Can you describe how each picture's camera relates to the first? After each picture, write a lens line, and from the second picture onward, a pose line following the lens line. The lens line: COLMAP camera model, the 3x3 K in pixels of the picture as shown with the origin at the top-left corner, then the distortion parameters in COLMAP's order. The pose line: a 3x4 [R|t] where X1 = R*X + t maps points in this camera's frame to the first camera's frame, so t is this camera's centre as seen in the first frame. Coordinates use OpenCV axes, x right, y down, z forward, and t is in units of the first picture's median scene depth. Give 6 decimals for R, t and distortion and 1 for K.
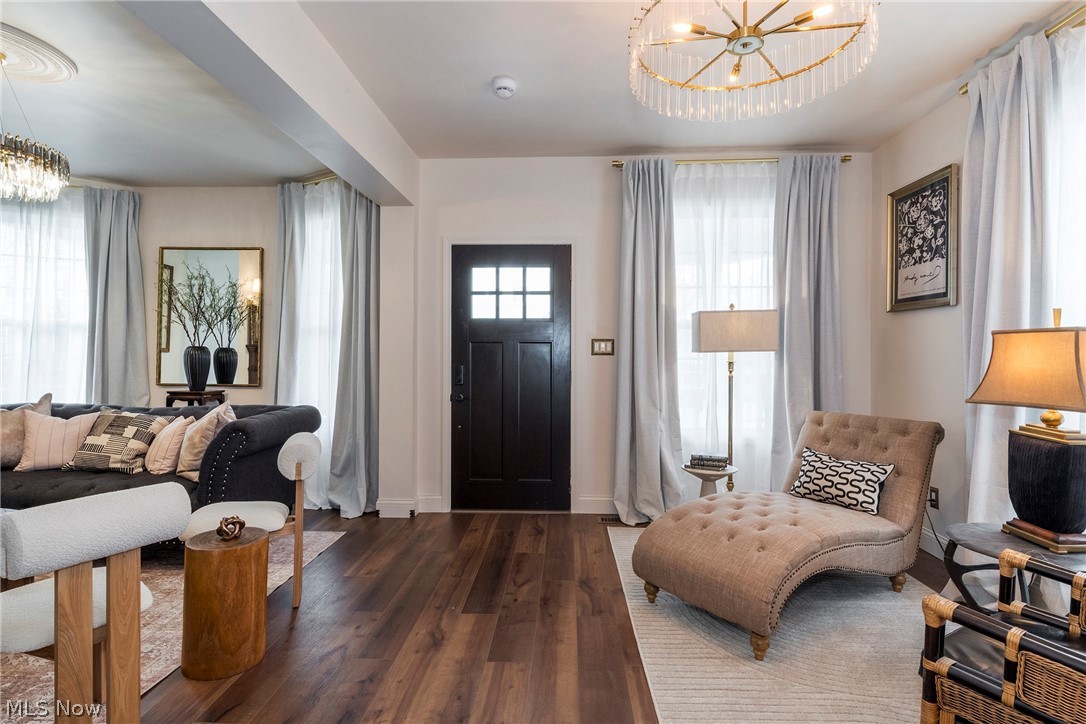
lens RADIAL K [[556.4, 0, 543.0], [0, 556.4, 362.0], [0, 0, 1]] dist [0.001923, 0.000220]
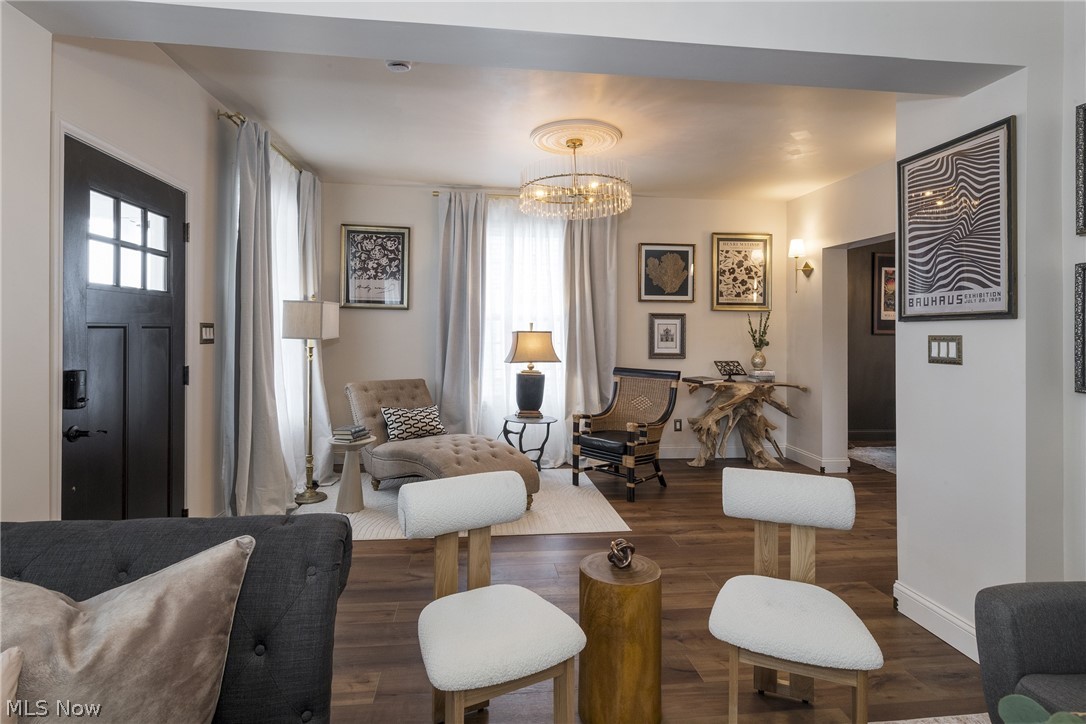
lens RADIAL K [[540.4, 0, 541.4], [0, 540.4, 330.5], [0, 0, 1]] dist [0.001264, -0.000208]
pose [[-0.165615, -0.002739, 0.986187, -0.882526], [0.001510, 0.999994, 0.003031, -0.039587], [-0.986189, 0.001991, -0.165609, 0.800514]]
